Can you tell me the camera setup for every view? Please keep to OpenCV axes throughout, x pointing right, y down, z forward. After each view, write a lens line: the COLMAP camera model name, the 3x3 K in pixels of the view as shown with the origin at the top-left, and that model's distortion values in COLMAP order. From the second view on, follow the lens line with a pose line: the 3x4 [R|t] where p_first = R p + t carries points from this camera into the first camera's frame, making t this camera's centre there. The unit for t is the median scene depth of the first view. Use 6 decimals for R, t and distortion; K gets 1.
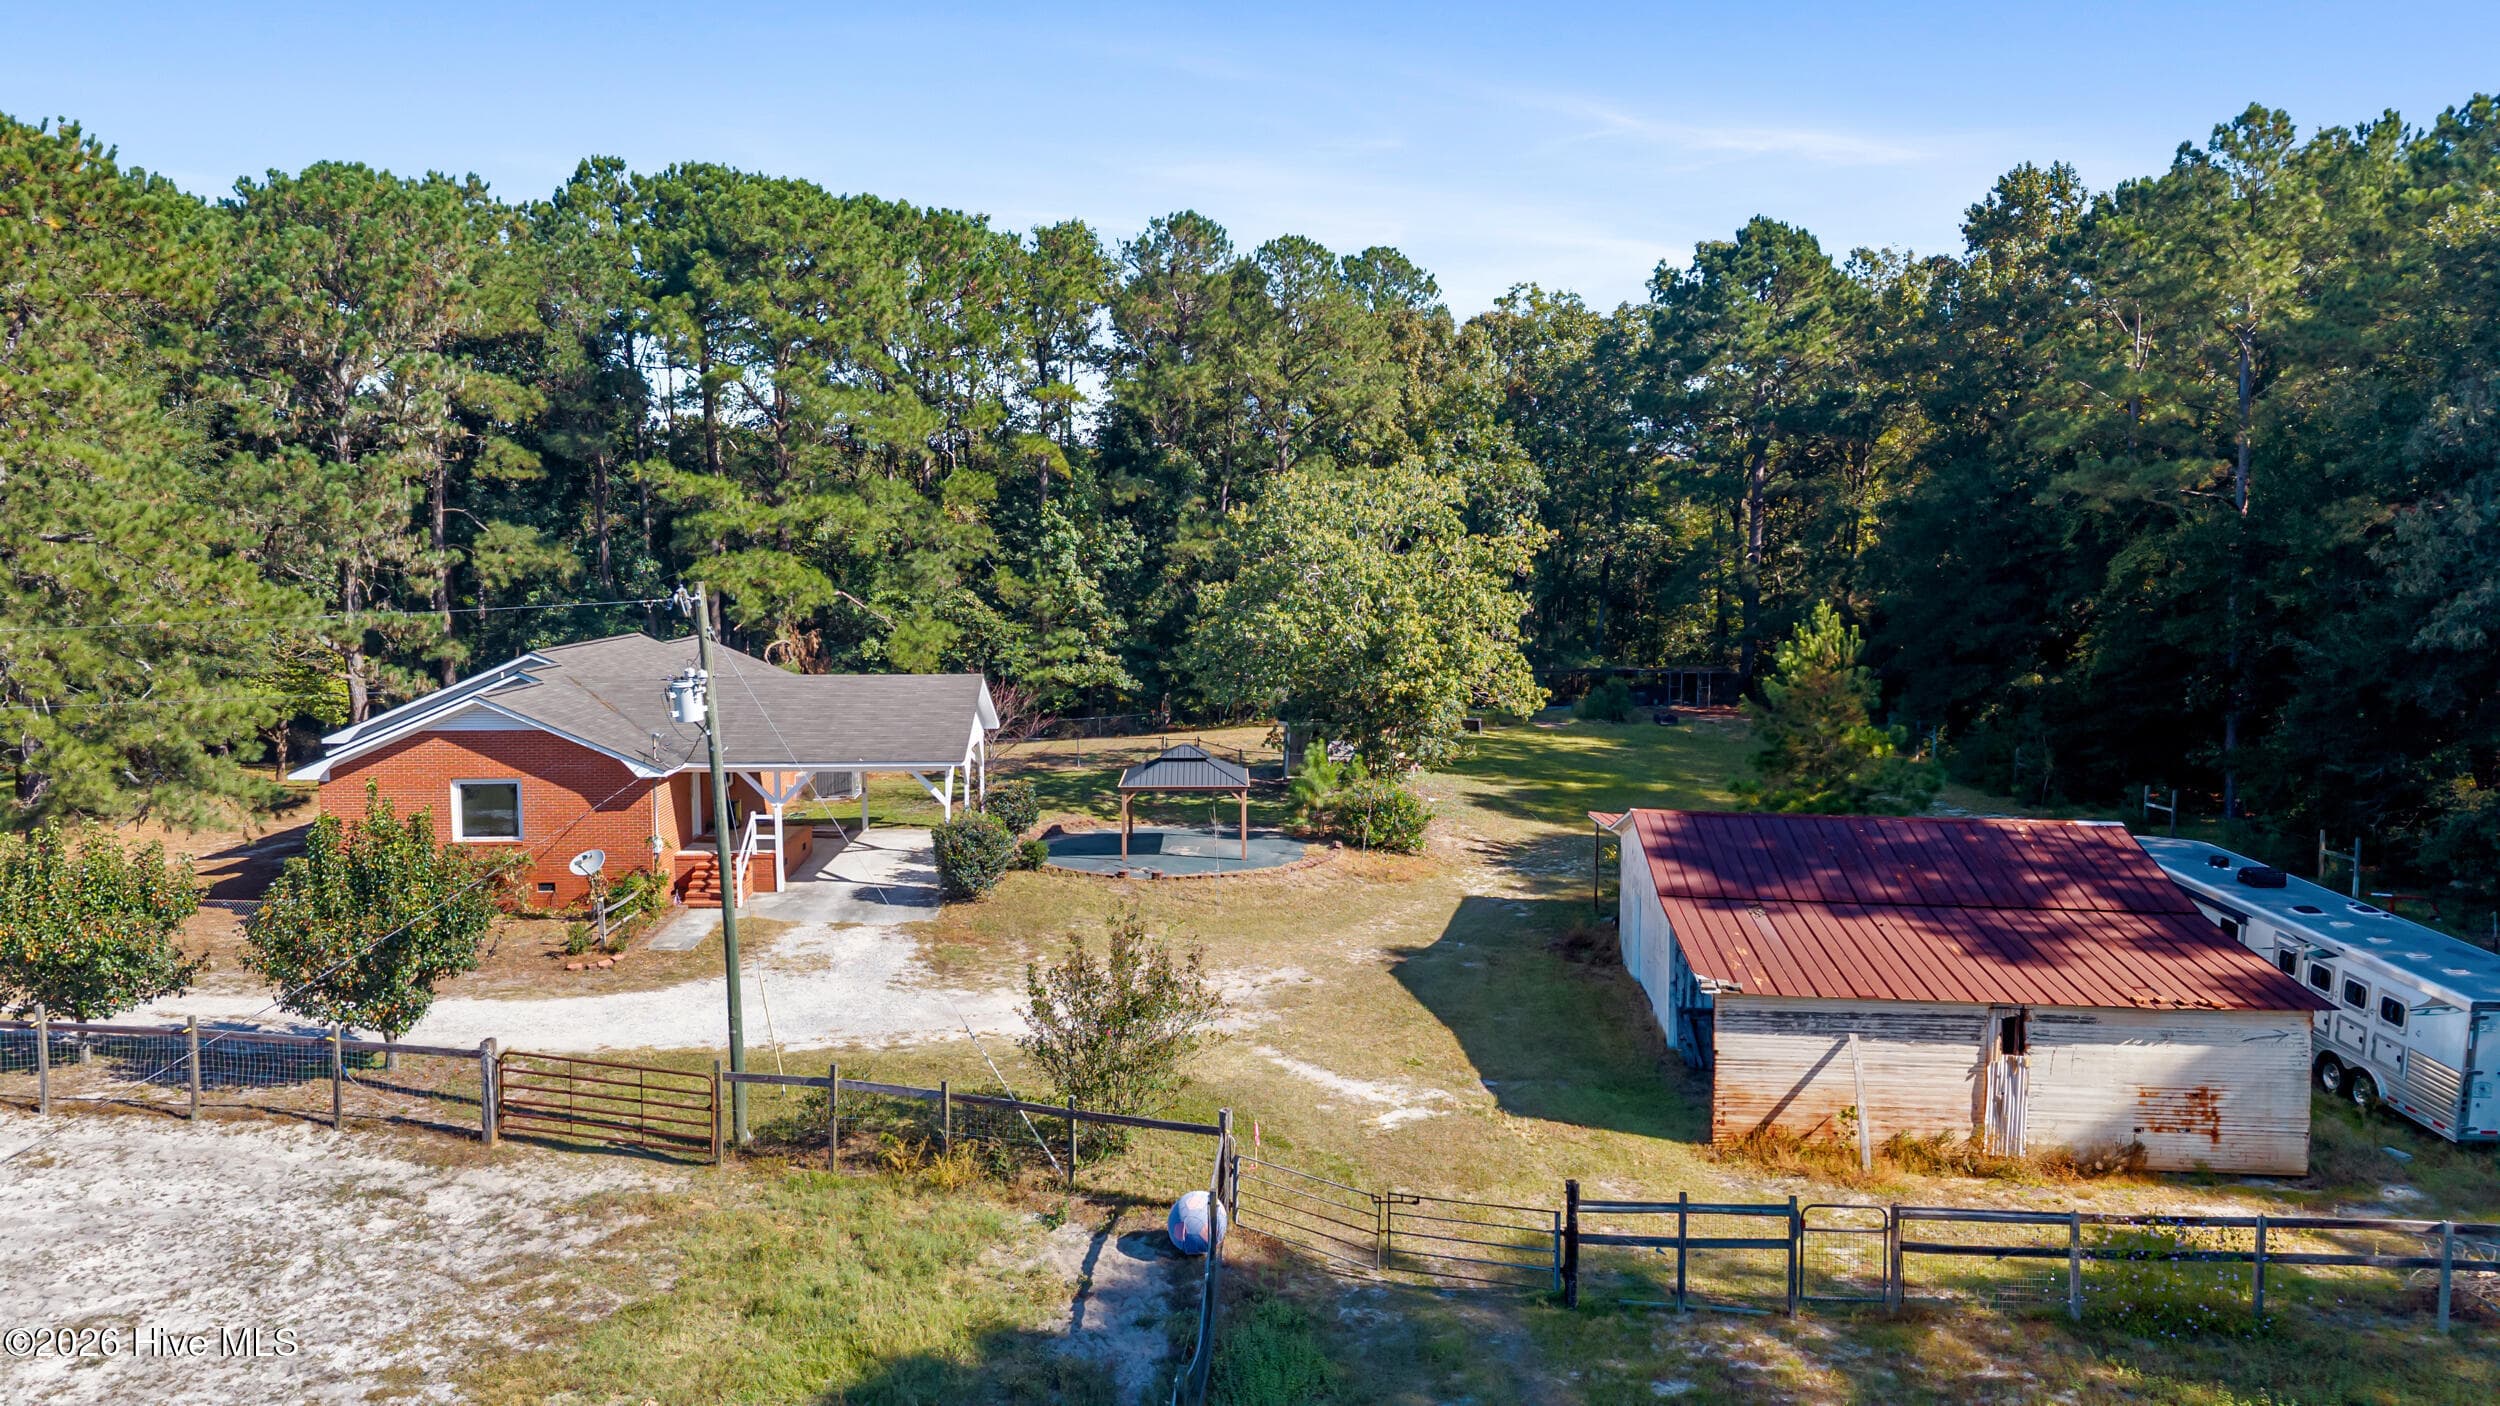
lens RADIAL K [[1656.6, 0, 1250.0], [0, 1656.6, 703.0], [0, 0, 1]] dist [0.035253, -0.052492]
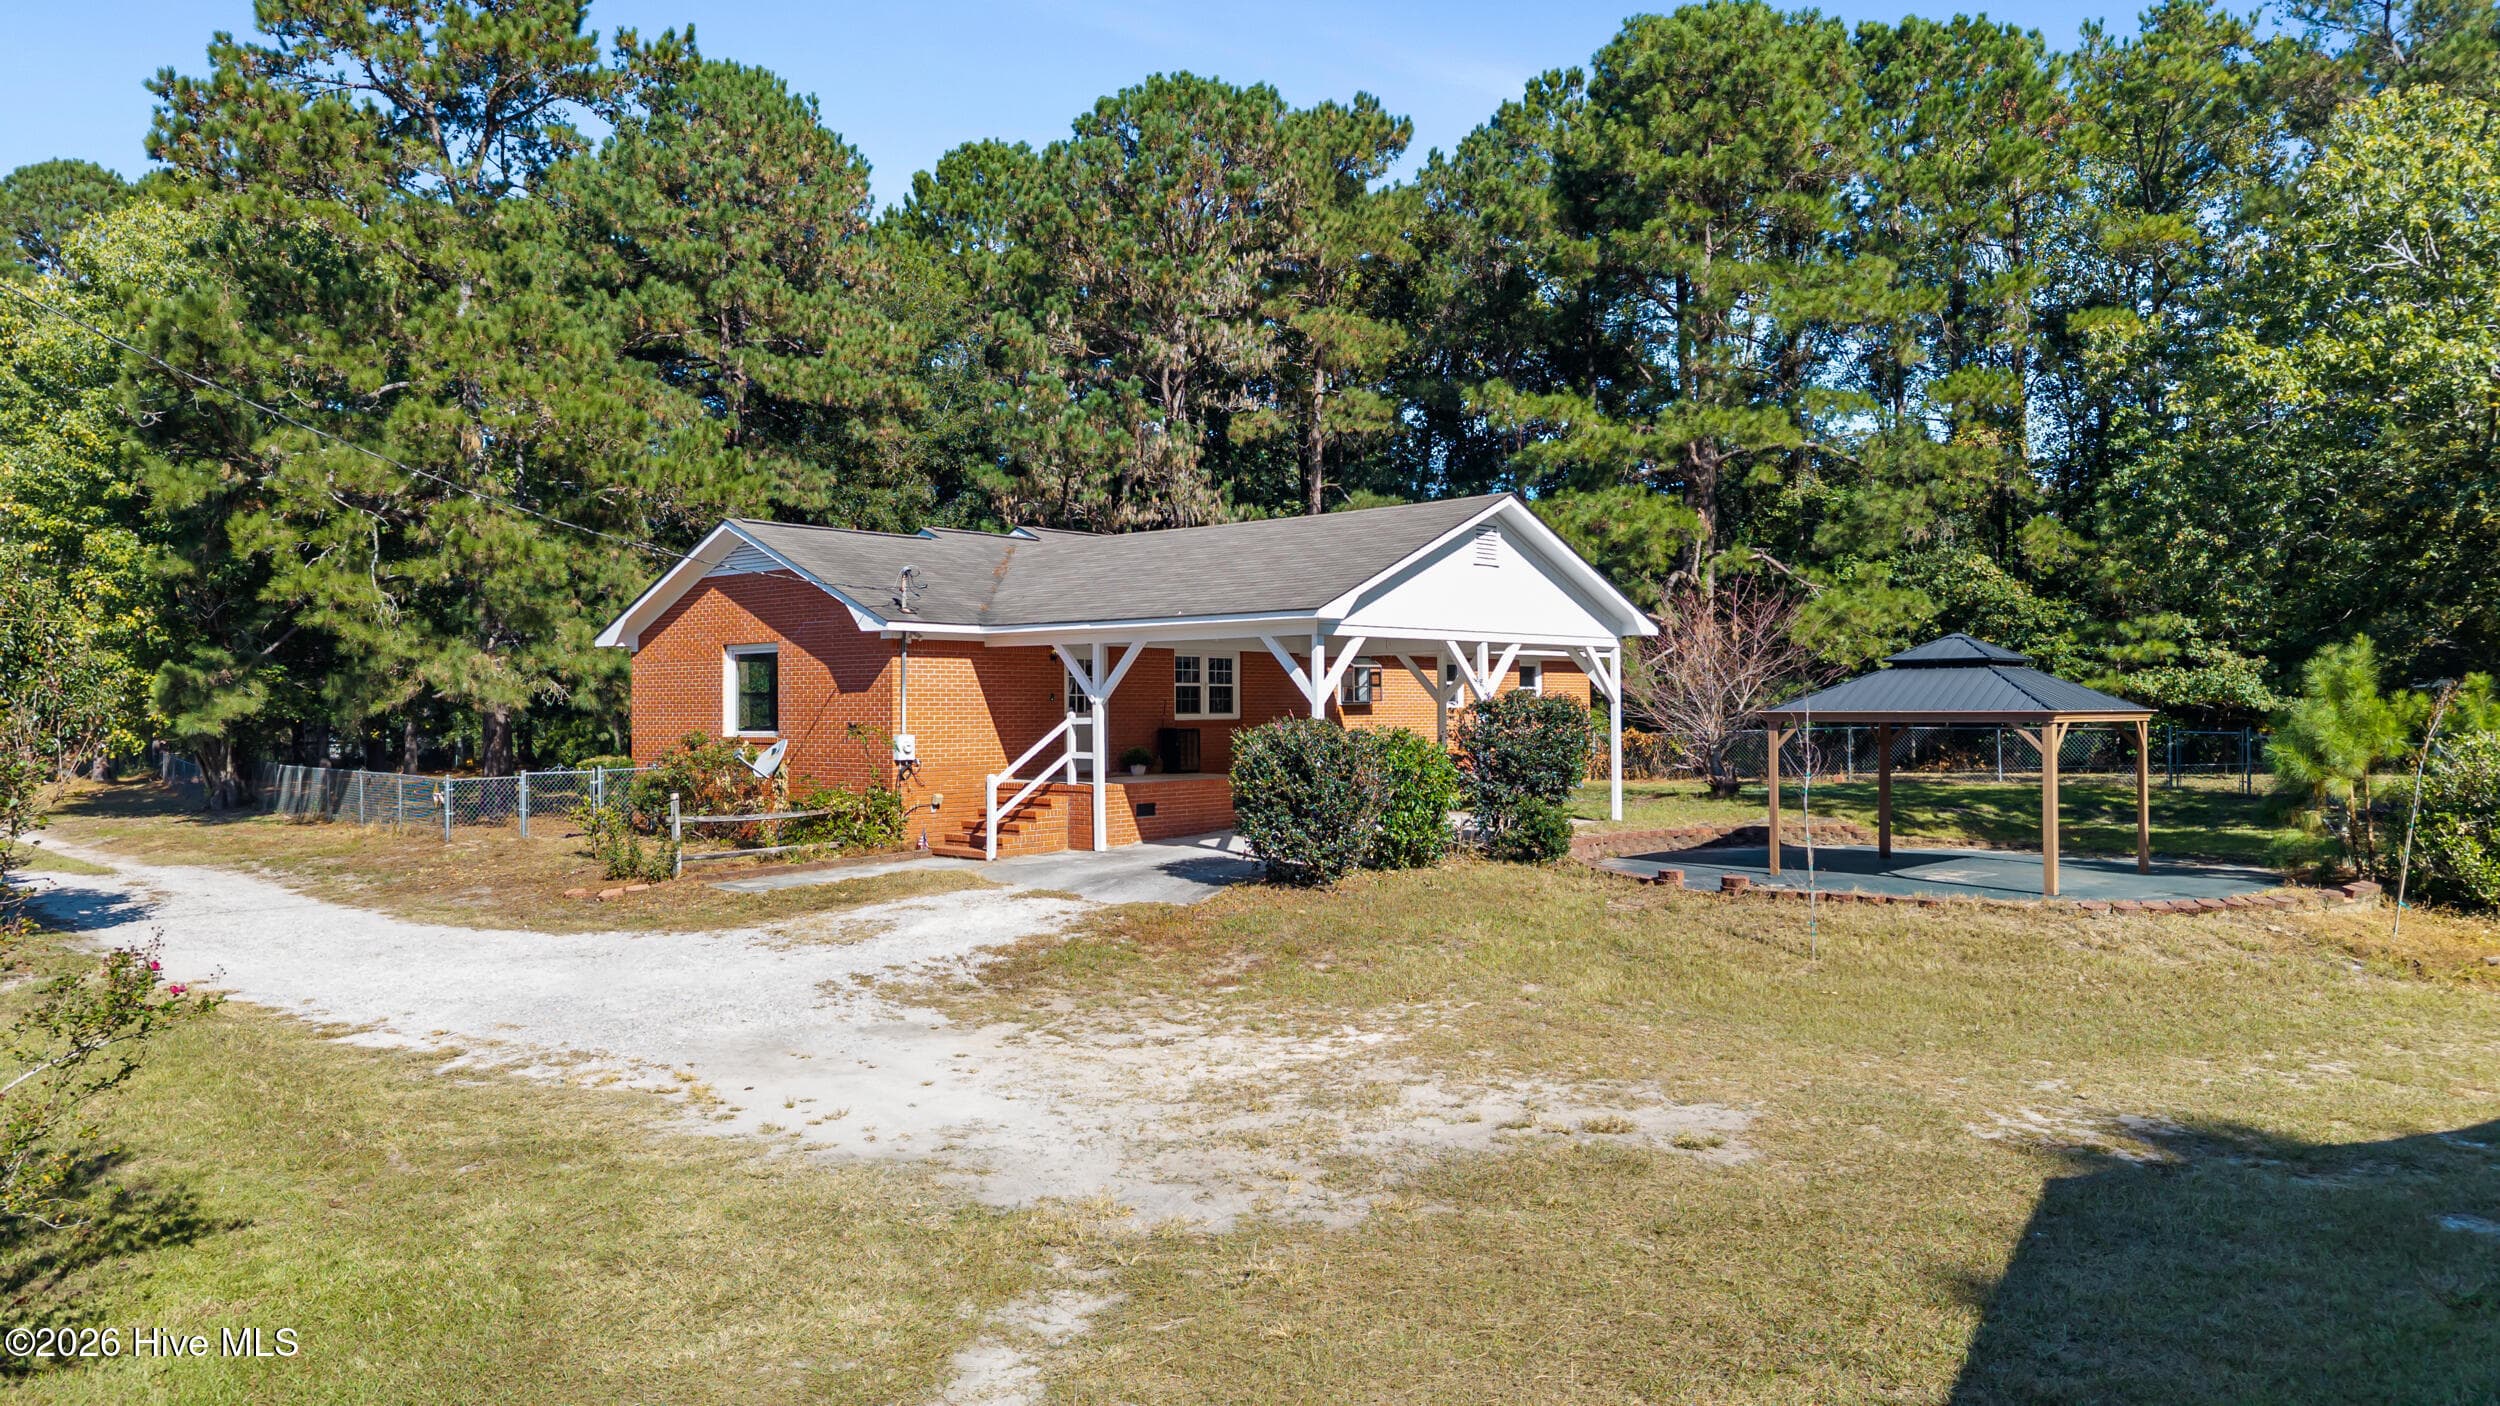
lens RADIAL K [[1656.6, 0, 1250.0], [0, 1656.6, 703.0], [0, 0, 1]] dist [0.035253, -0.052492]
pose [[0.731732, 0.000814, -0.681592, 0.083470], [-0.054514, 0.996866, -0.057334, 0.053583], [0.679409, 0.079109, 0.729482, 0.357628]]
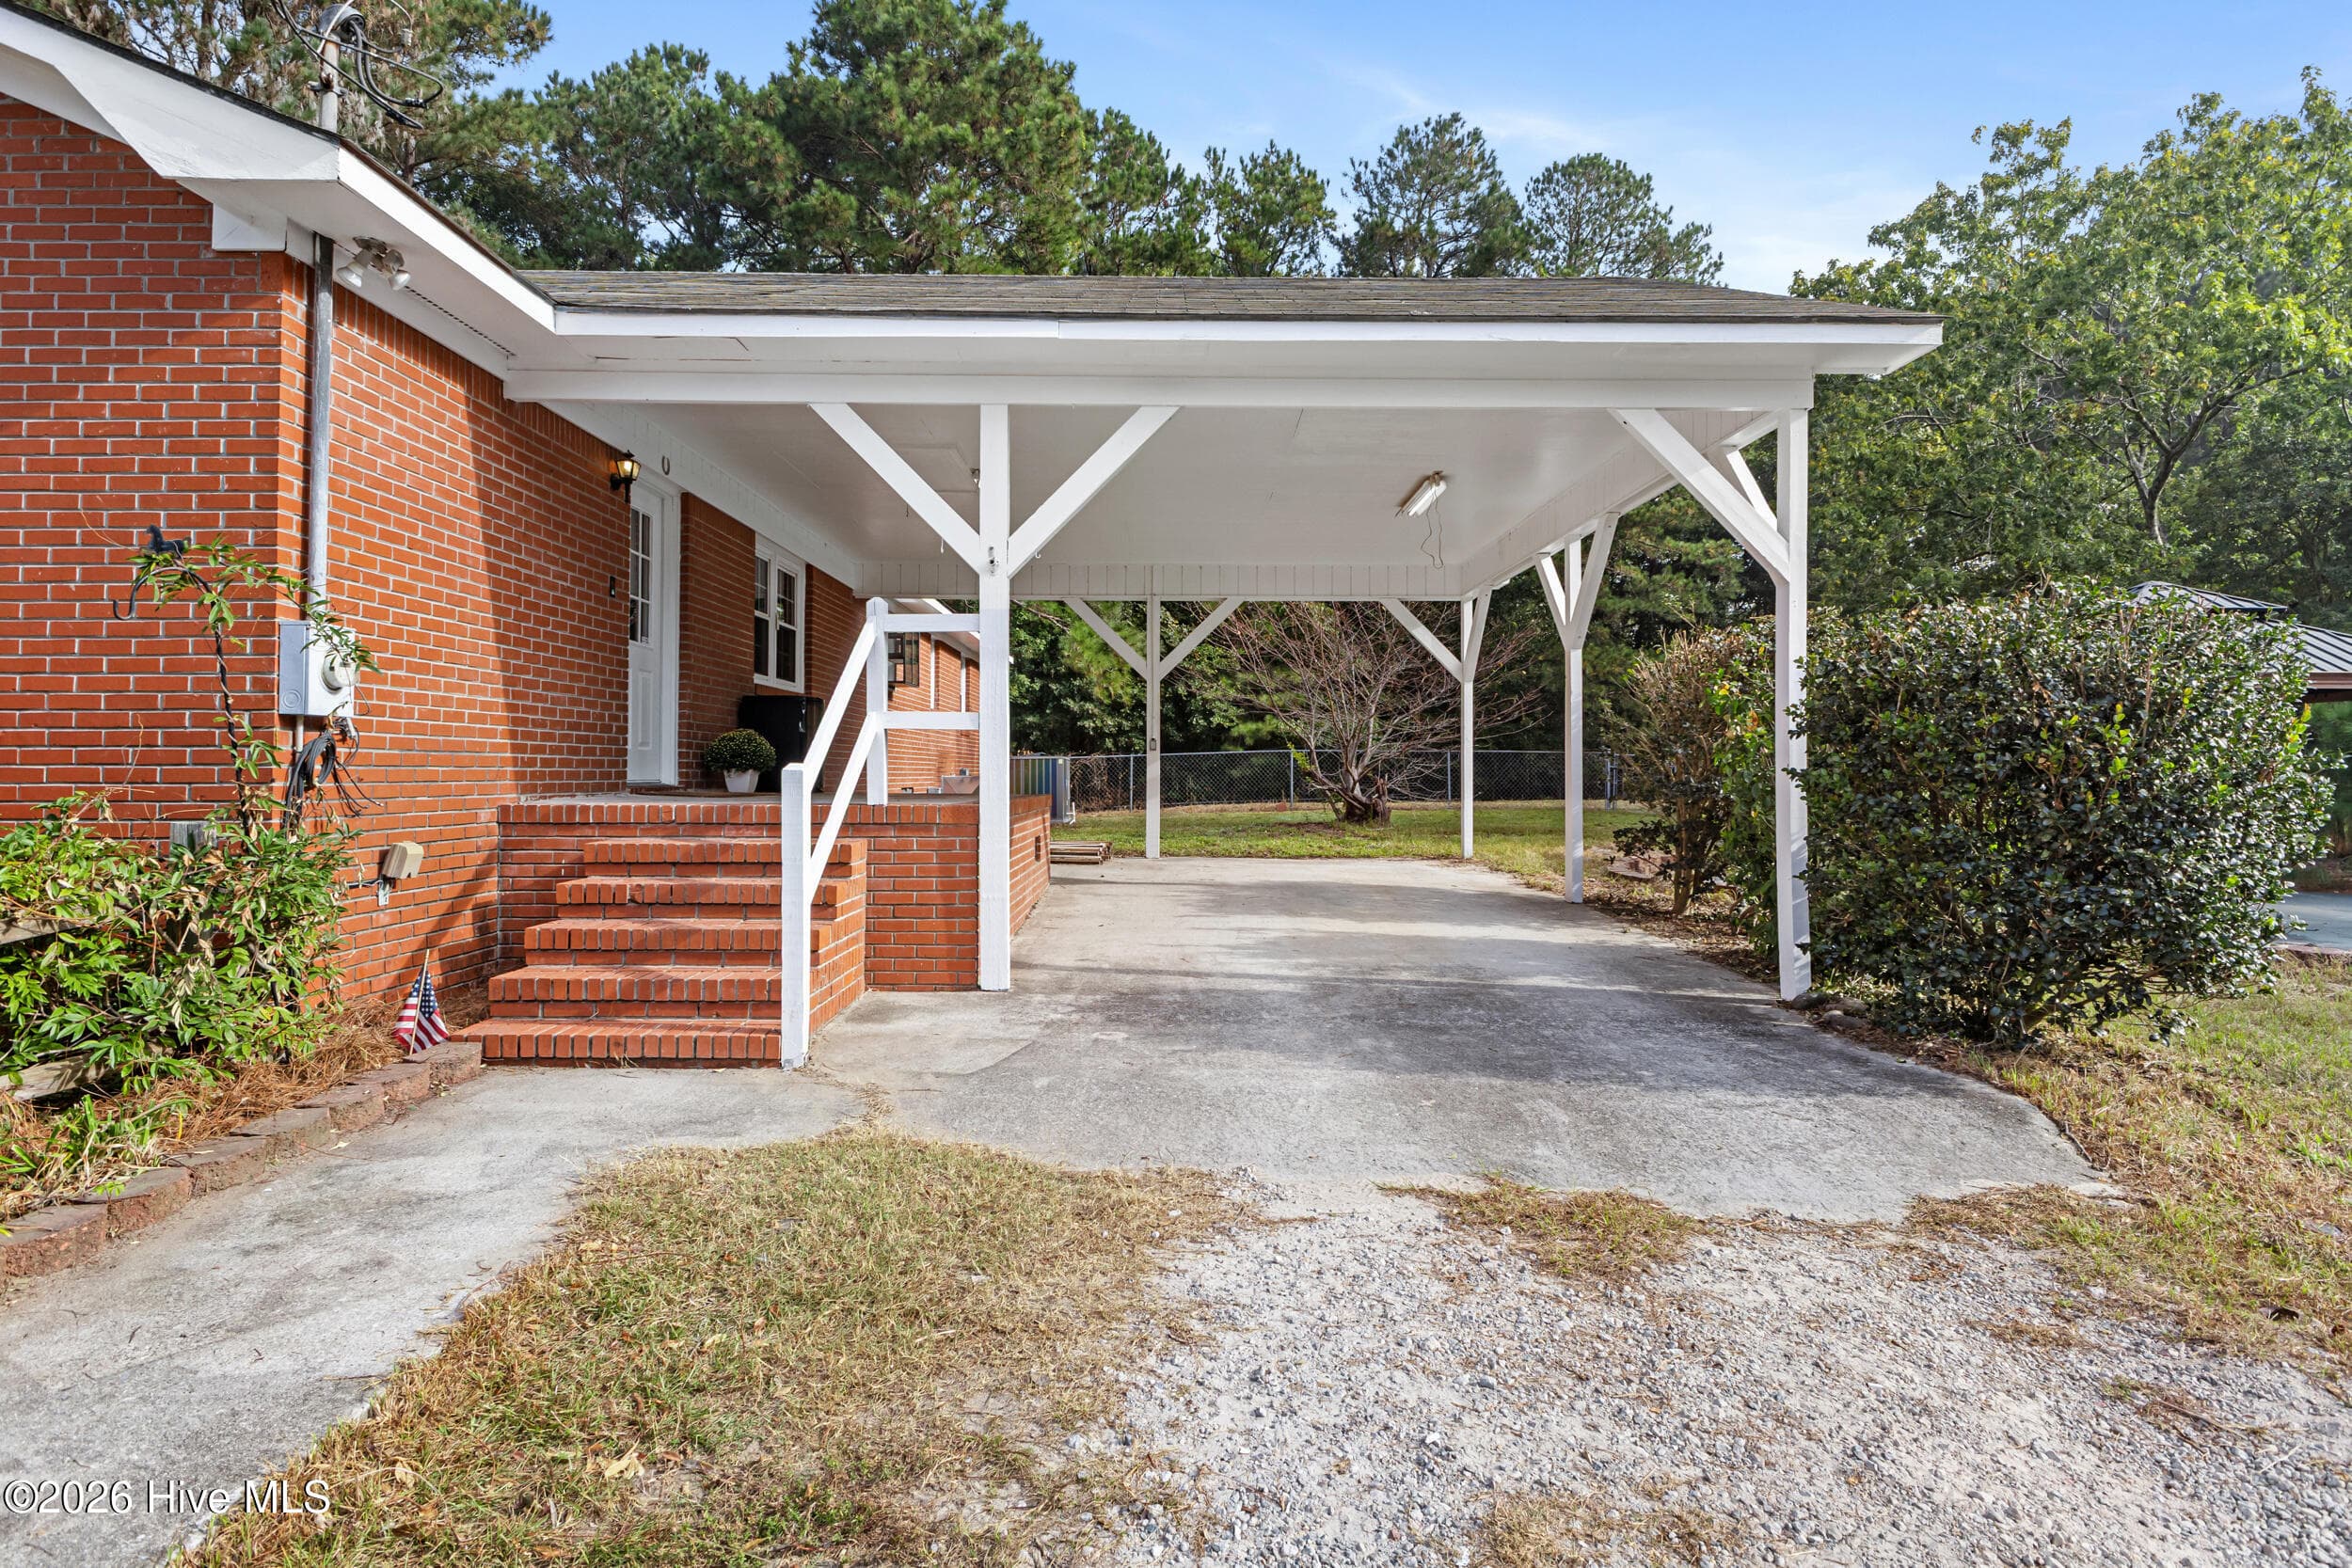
lens RADIAL K [[1304.5, 0, 1176.0], [0, 1304.5, 784.0], [0, 0, 1]] dist [0.017884, 0.000339]
pose [[0.999792, 0.015183, -0.013637, -0.159531], [-0.016131, 0.997250, -0.072340, 0.057939], [0.012501, 0.072545, 0.997287, 0.490658]]
